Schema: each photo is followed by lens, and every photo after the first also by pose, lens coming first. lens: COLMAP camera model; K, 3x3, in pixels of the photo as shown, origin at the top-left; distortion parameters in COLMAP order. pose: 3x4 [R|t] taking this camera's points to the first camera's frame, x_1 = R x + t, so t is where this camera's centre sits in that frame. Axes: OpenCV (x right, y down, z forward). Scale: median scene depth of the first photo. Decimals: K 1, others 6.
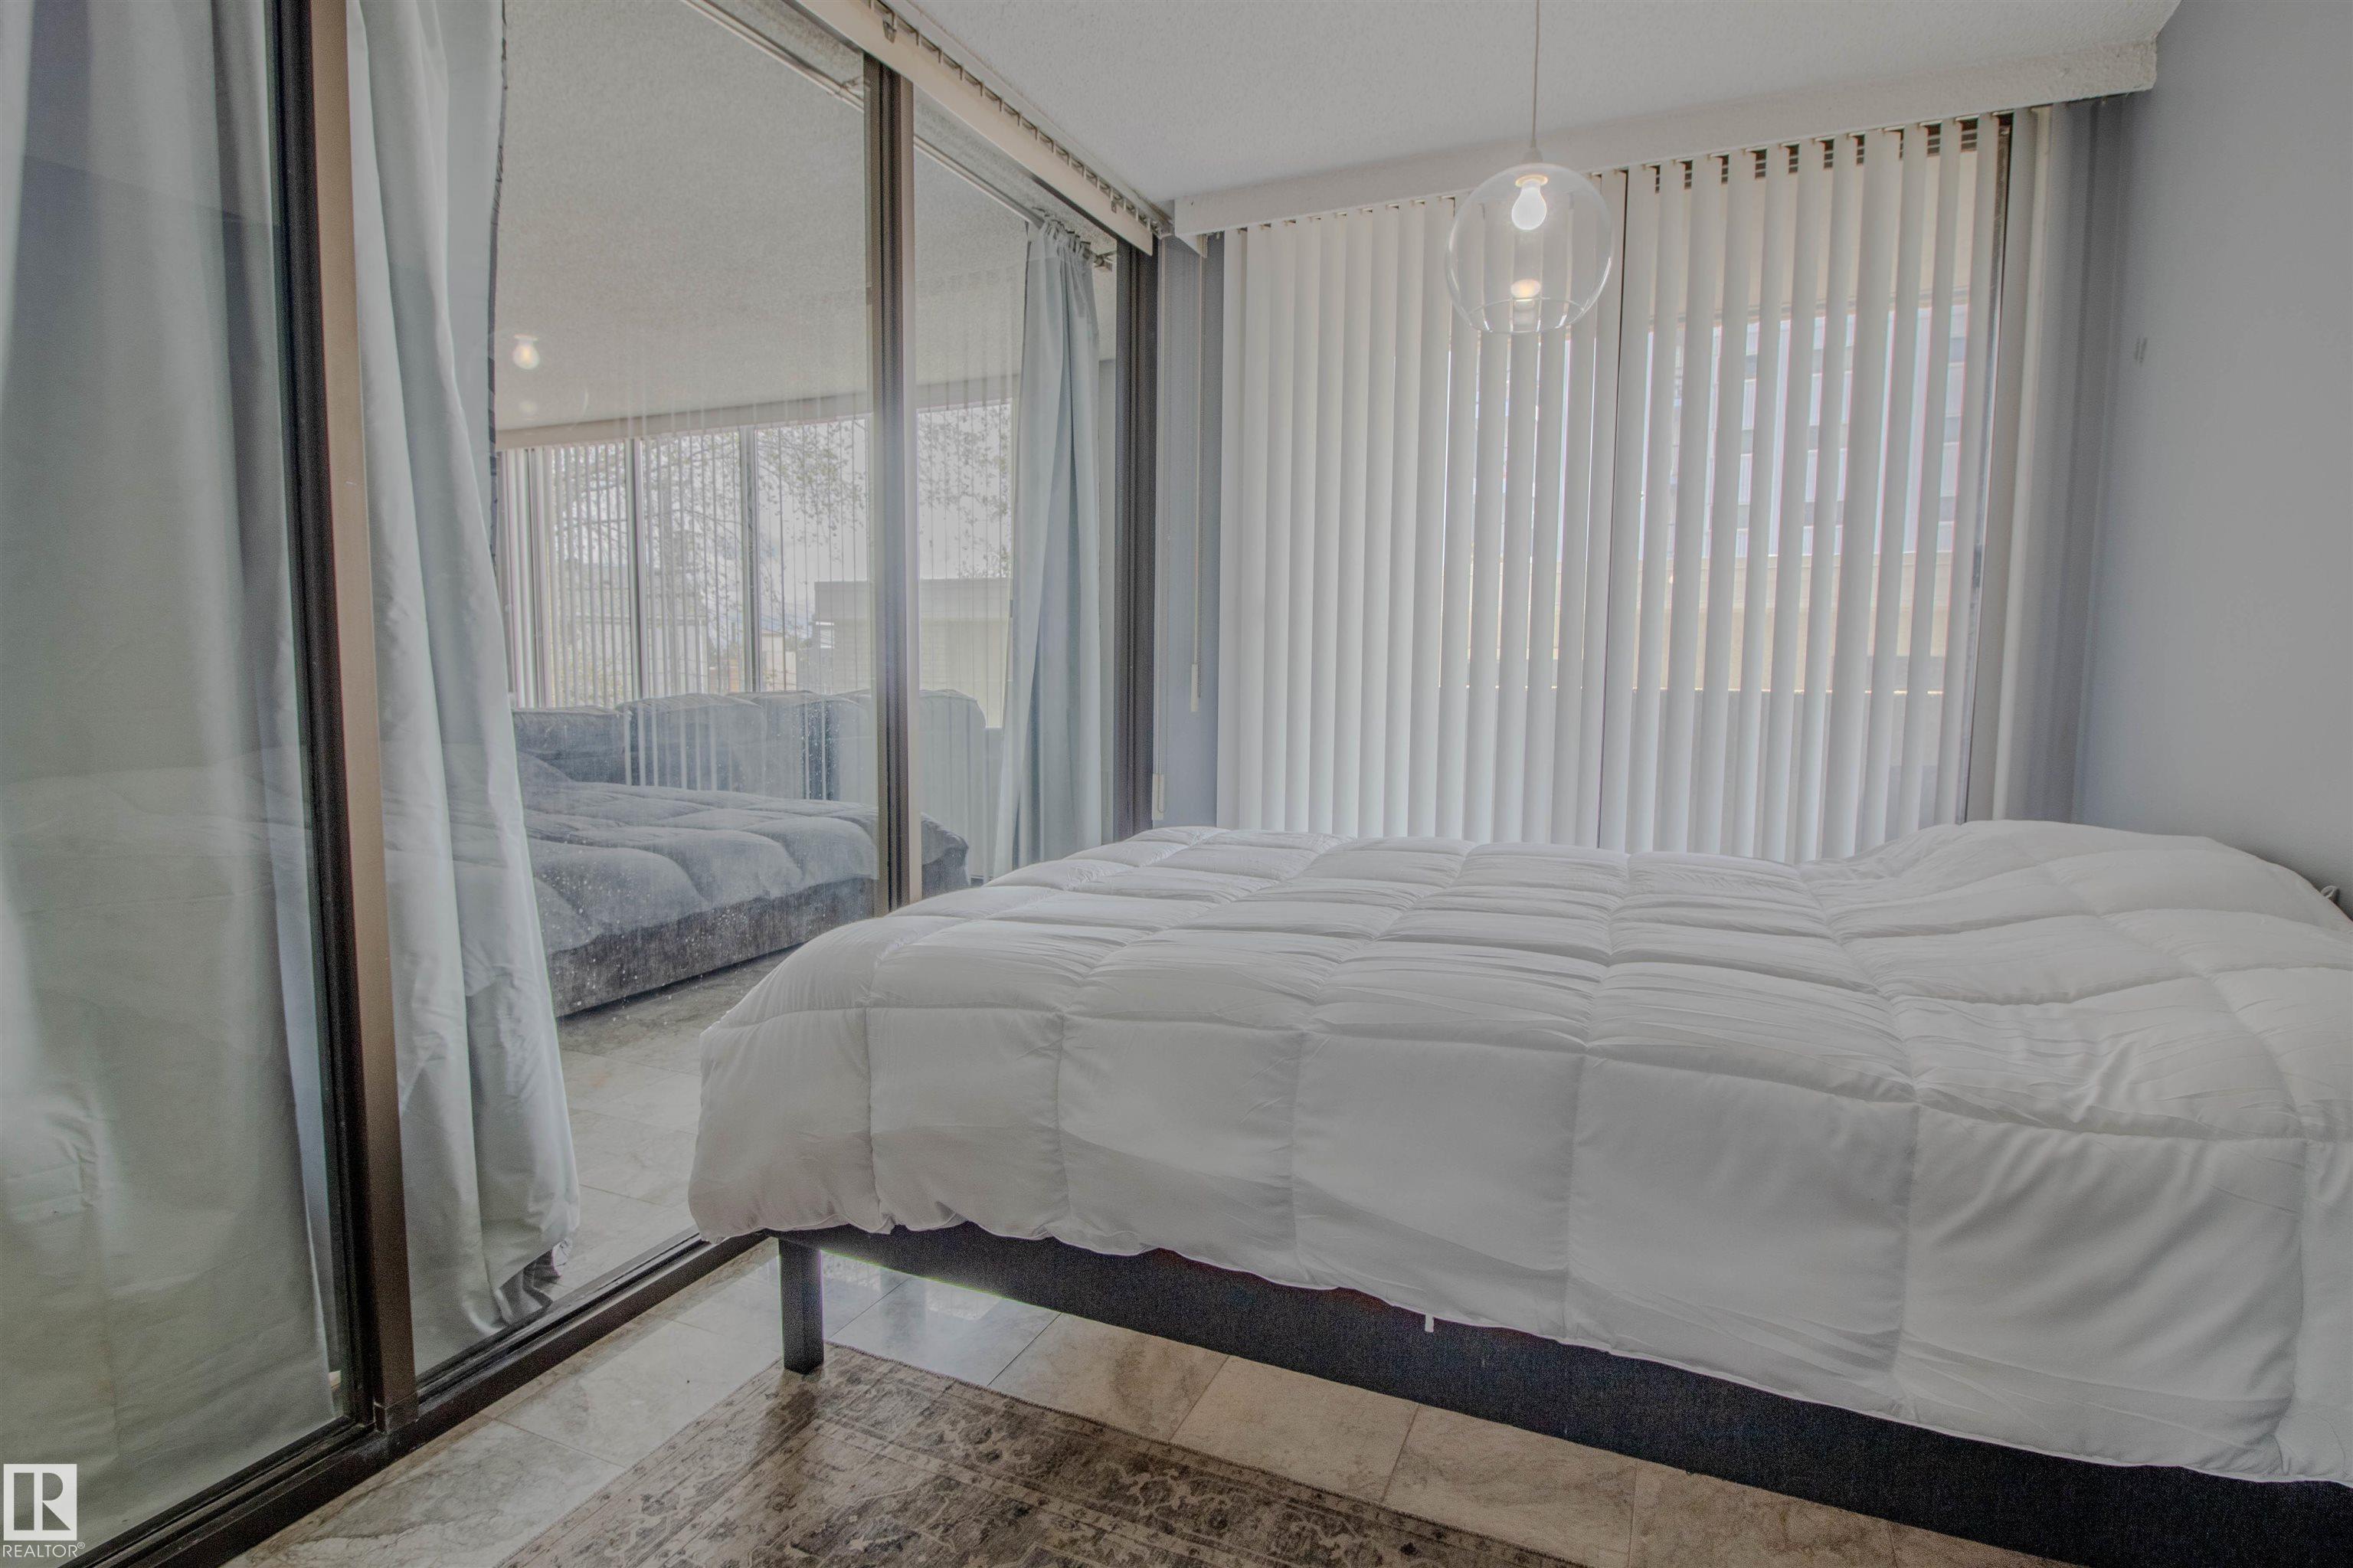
lens RADIAL K [[1234.6, 0, 1172.3], [0, 1234.6, 801.7], [0, 0, 1]] dist [0.004263, -0.021570]
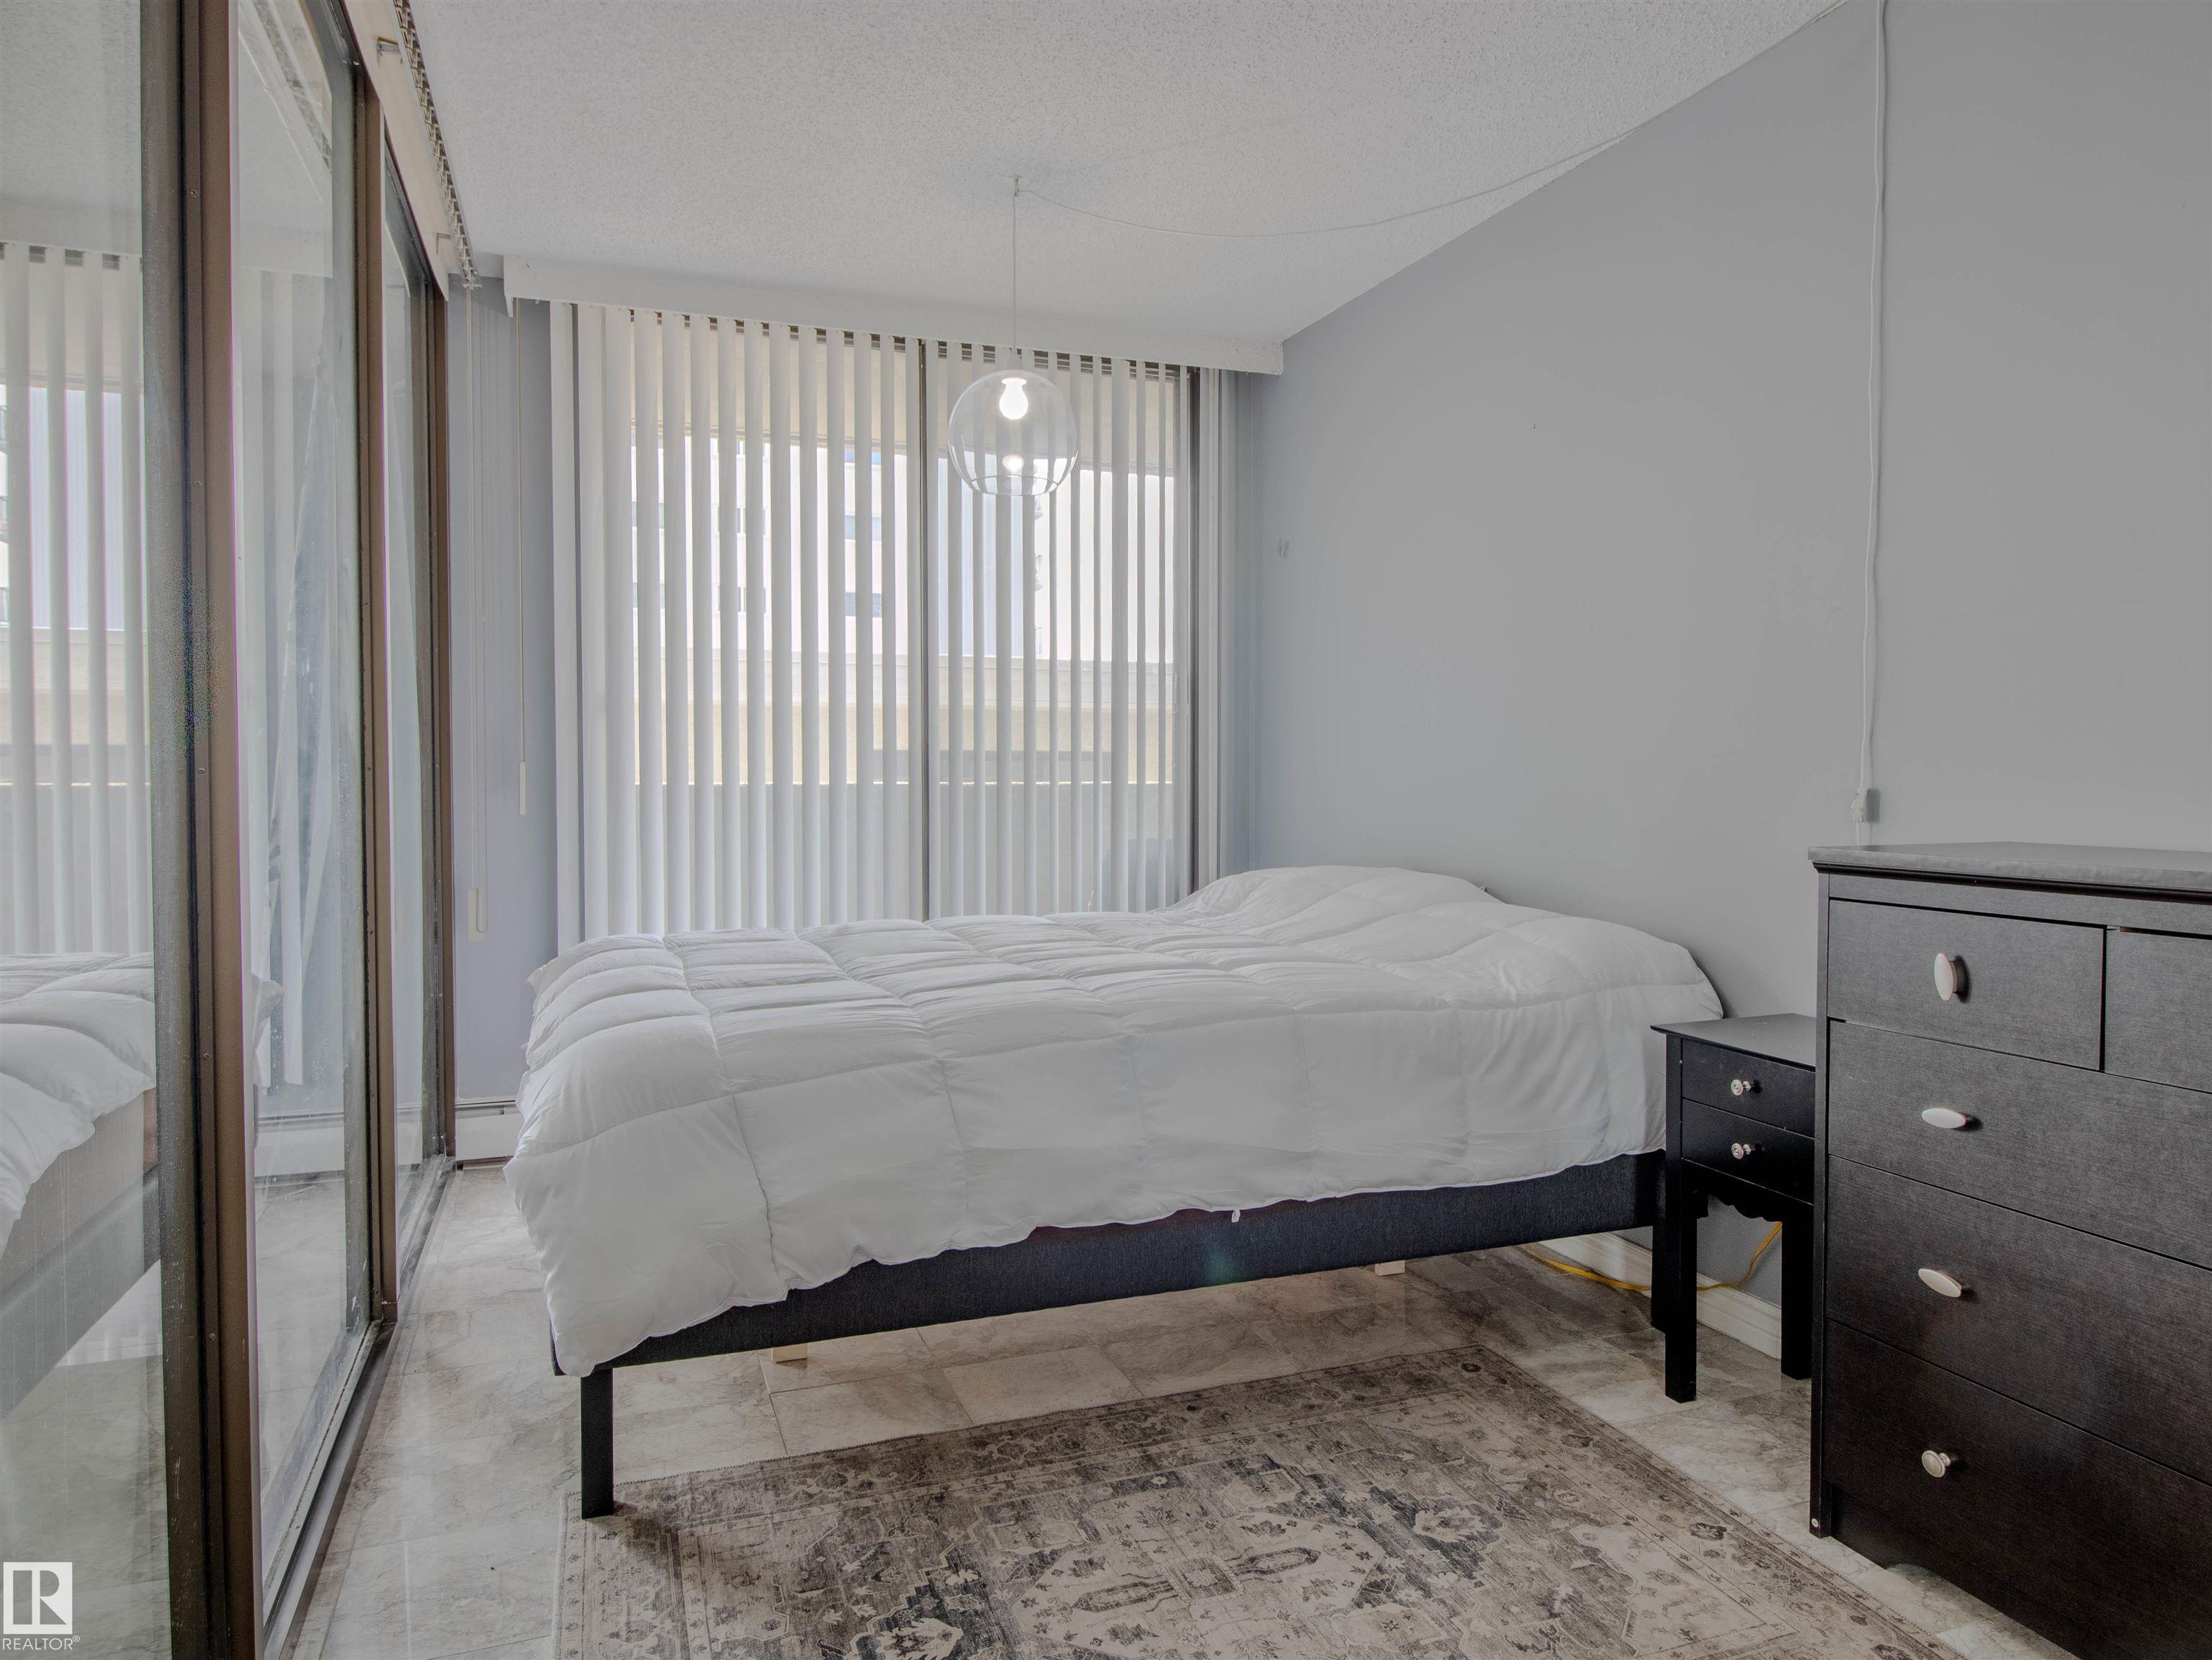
lens RADIAL K [[1585.6, 0, 1105.2], [0, 1585.6, 821.2], [0, 0, 1]] dist [-0.000135, 0.000271]
pose [[0.681659, -0.030381, 0.731039, -1.087791], [0.080853, 0.996146, -0.033993, 0.008454], [-0.727189, 0.082278, 0.681489, -0.175807]]
